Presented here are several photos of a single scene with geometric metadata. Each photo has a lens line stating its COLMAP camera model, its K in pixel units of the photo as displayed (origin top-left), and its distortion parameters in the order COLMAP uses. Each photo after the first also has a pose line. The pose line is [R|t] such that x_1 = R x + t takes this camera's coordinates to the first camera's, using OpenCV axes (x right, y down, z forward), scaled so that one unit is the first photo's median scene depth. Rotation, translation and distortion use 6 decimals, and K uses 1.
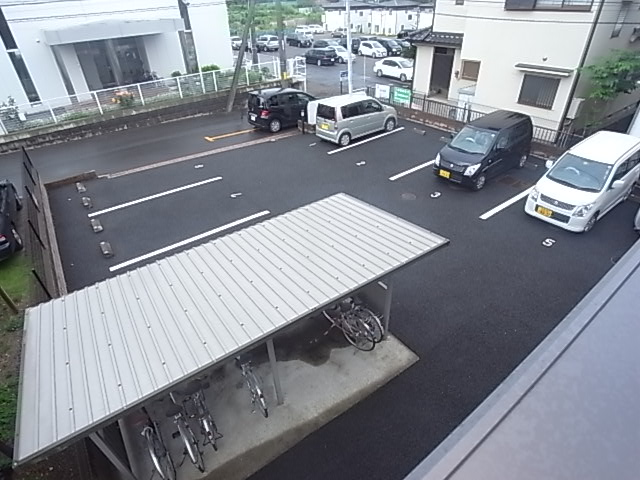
lens RADIAL K [[360.2, 0, 320.0], [0, 360.2, 240.0], [0, 0, 1]] dist [-0.006485, -0.000538]
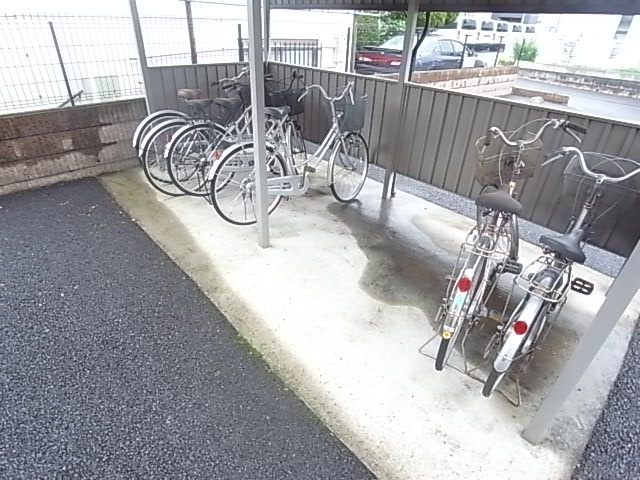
lens RADIAL K [[360.2, 0, 320.0], [0, 360.2, 240.0], [0, 0, 1]] dist [-0.006485, -0.000538]
pose [[0.148600, 0.550667, -0.821392, 0.308326], [-0.603125, 0.708713, 0.366013, 0.186504], [0.783682, 0.441012, 0.437436, 0.760821]]
